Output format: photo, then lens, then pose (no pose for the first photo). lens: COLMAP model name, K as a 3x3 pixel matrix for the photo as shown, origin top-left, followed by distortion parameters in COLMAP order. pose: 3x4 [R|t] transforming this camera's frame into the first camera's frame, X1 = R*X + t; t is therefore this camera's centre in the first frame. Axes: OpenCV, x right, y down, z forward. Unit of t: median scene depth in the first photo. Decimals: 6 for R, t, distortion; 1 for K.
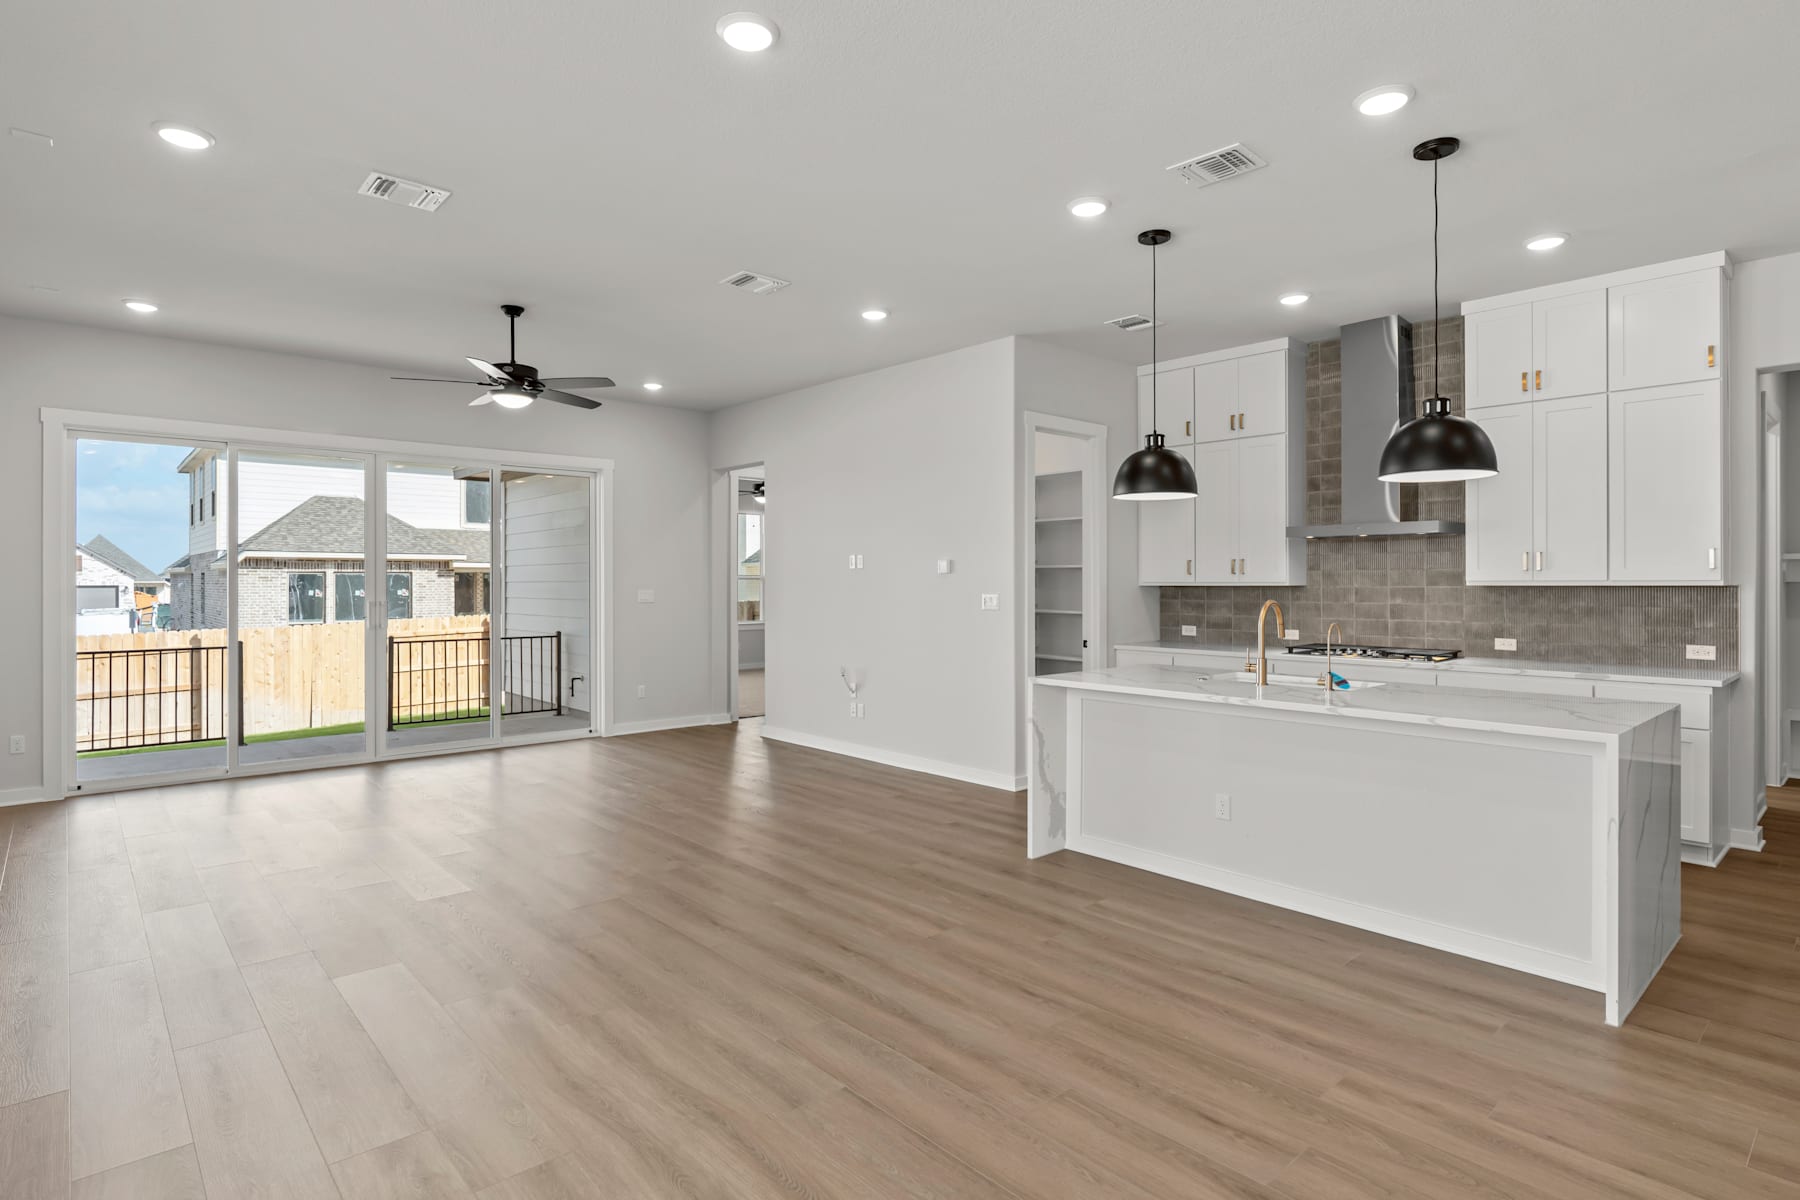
lens RADIAL K [[930.3, 0, 887.2], [0, 930.3, 582.9], [0, 0, 1]] dist [-0.002440, 0.001961]
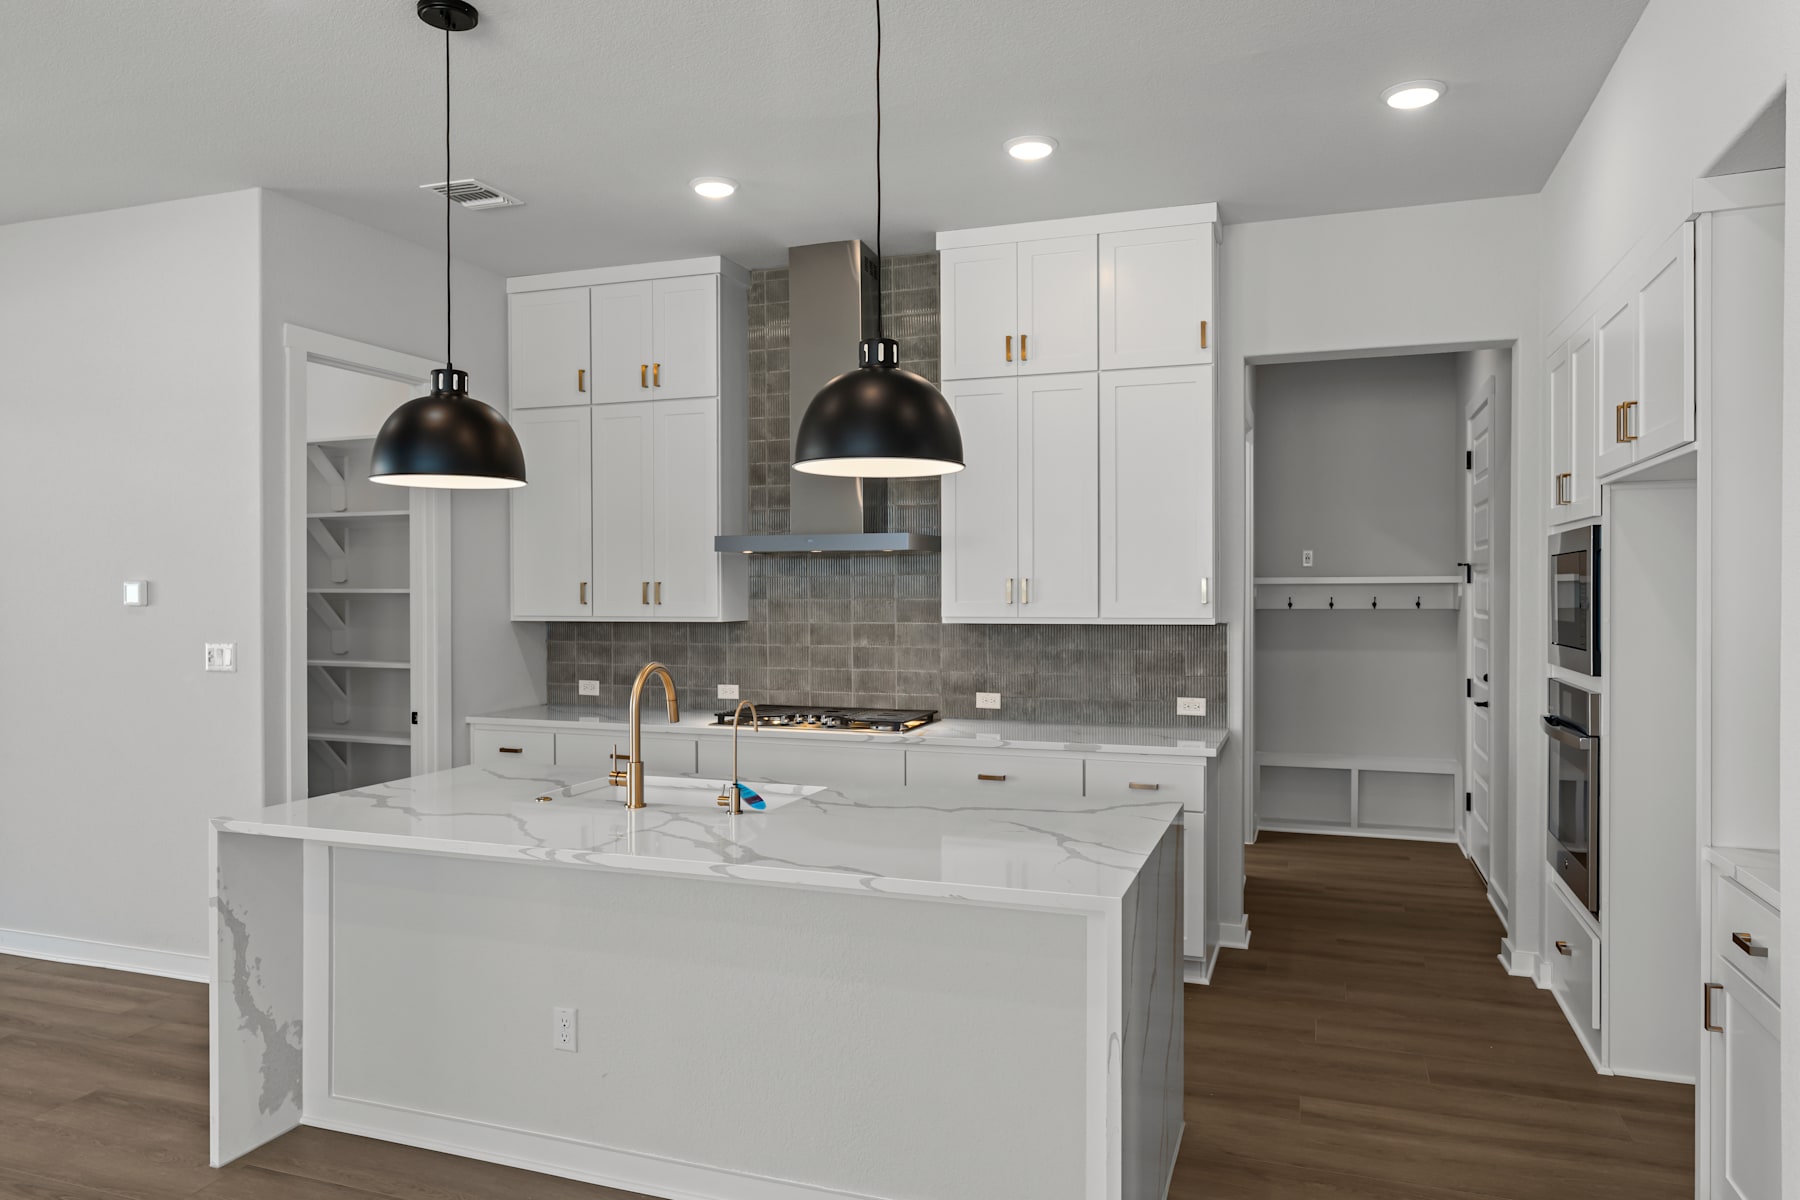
lens RADIAL K [[1191.9, 0, 895.3], [0, 1191.9, 598.3], [0, 0, 1]] dist [-0.004429, 0.000092]
pose [[0.878870, -0.003148, 0.477051, 0.122170], [0.000906, 0.999987, 0.004929, -0.017776], [-0.477060, -0.003900, 0.878862, 0.166072]]
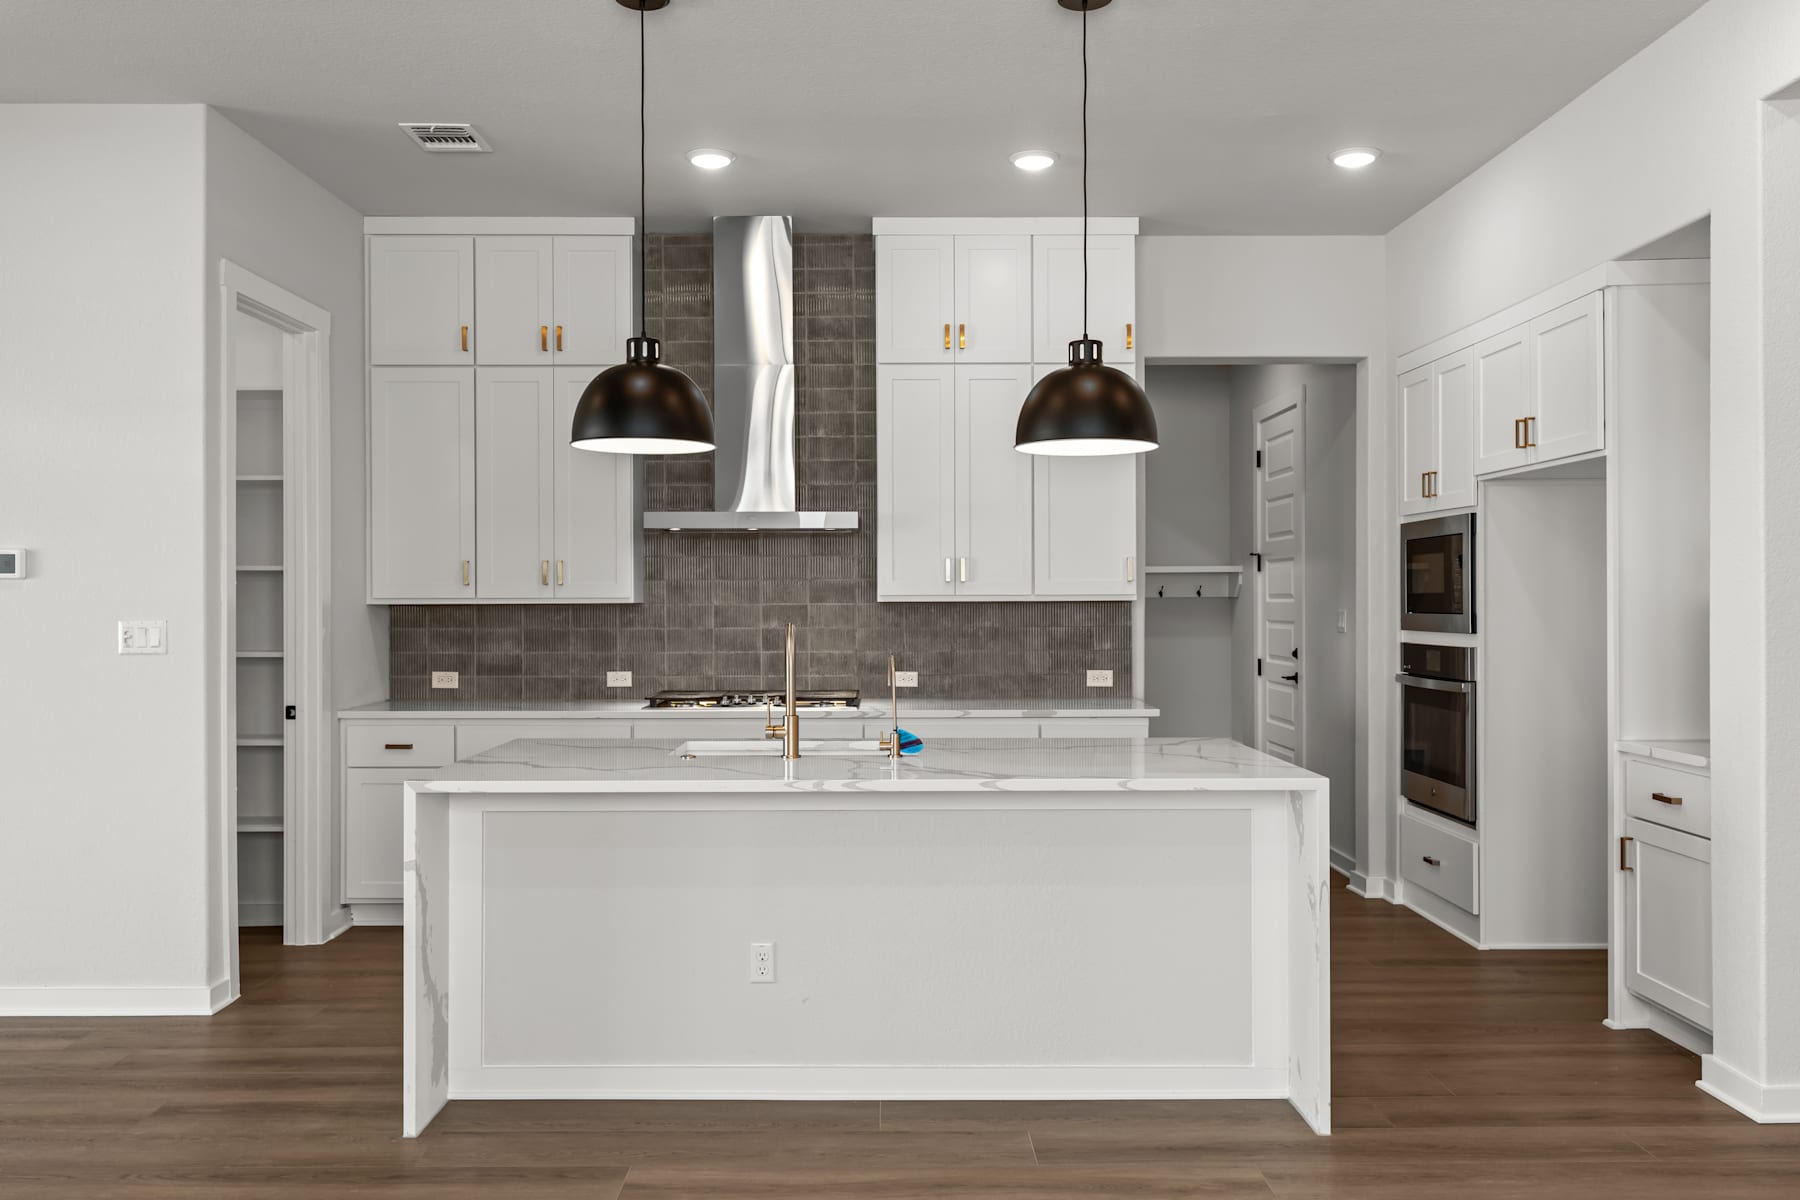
lens RADIAL K [[1422.6, 0, 900.0], [0, 1422.6, 600.0], [0, 0, 1]] dist [-0.003737, -0.000925]
pose [[0.659050, 0.000198, 0.752099, -0.180374], [0.002574, 0.999994, -0.002519, 0.003657], [-0.752095, 0.003596, 0.659045, 0.202519]]
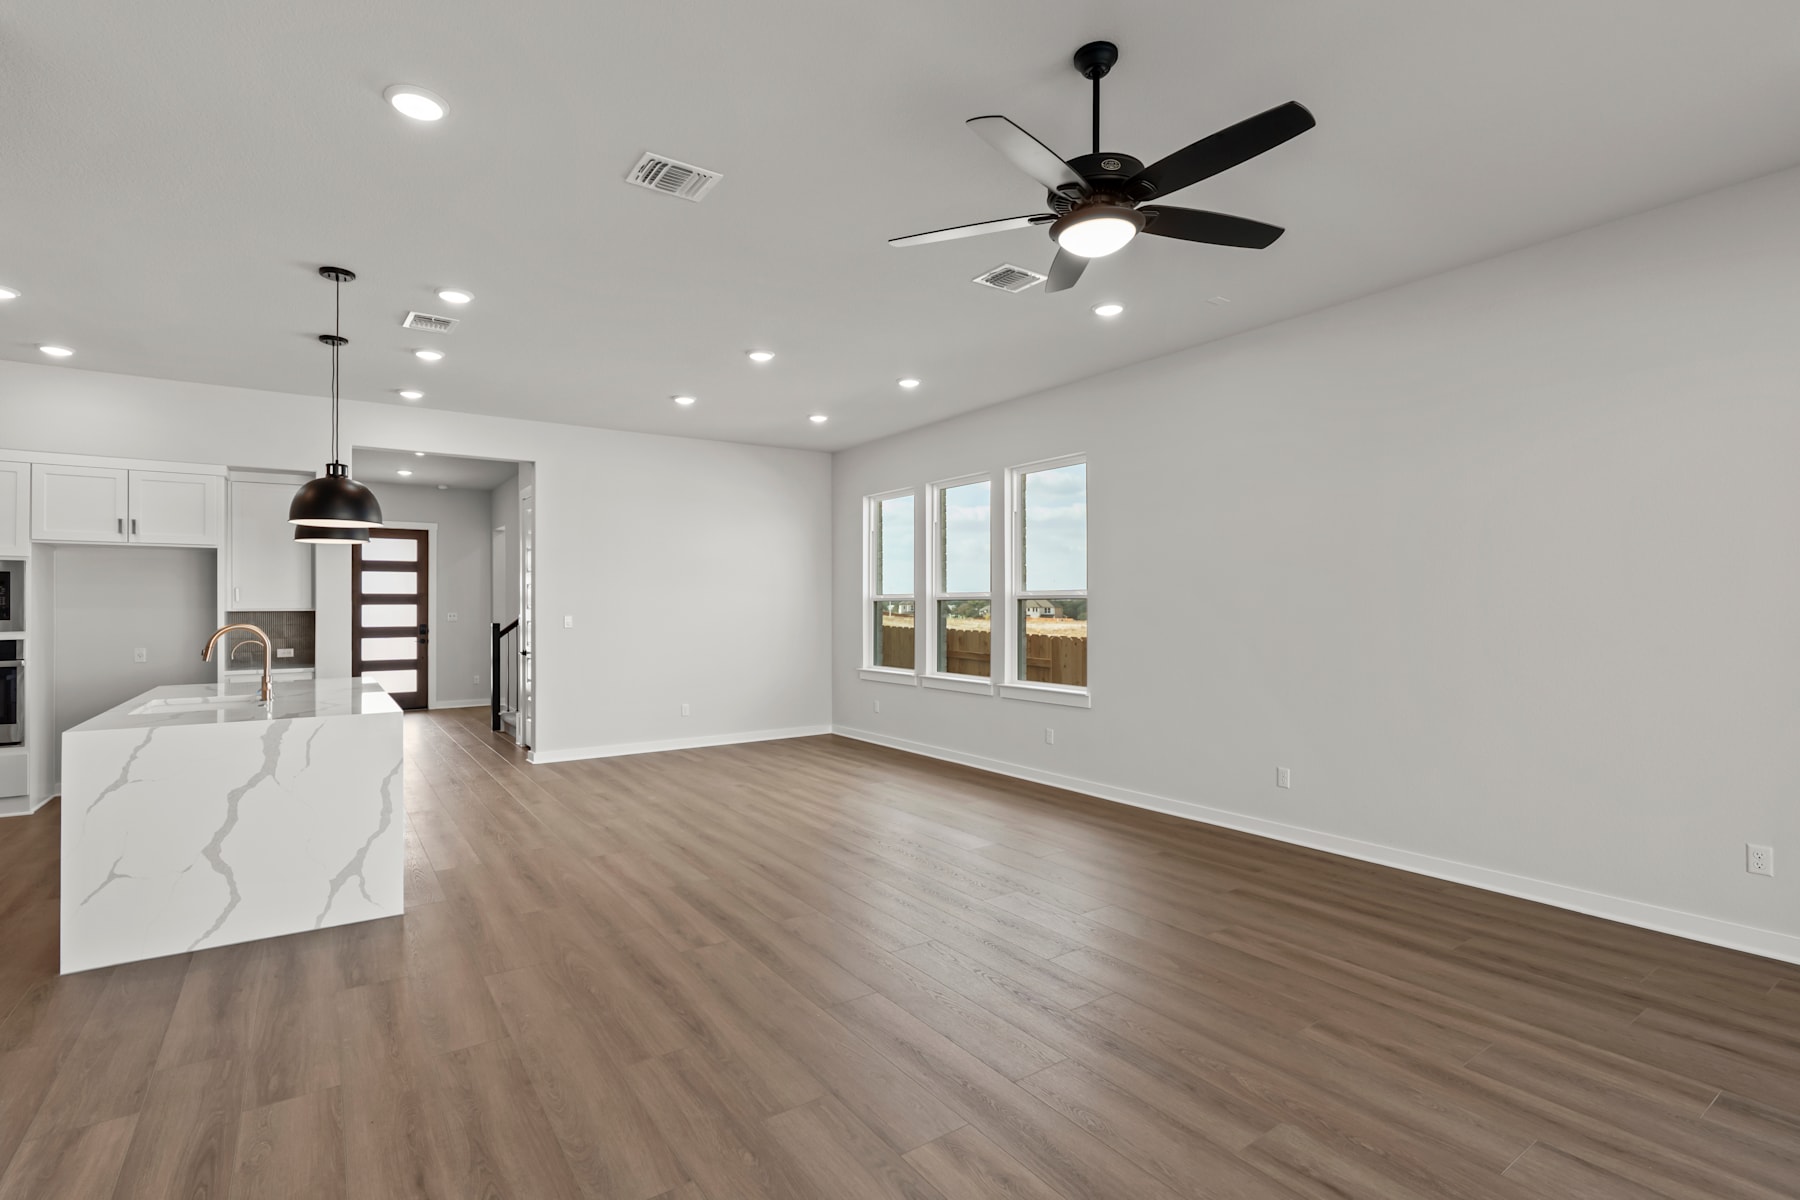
lens RADIAL K [[841.0, 0, 883.1], [0, 841.0, 601.7], [0, 0, 1]] dist [-0.001955, -0.000300]
pose [[-0.991211, 0.006276, 0.132144, -0.293608], [0.005514, 0.999966, -0.006134, 0.002491], [-0.132178, -0.005351, -0.991212, 1.236076]]
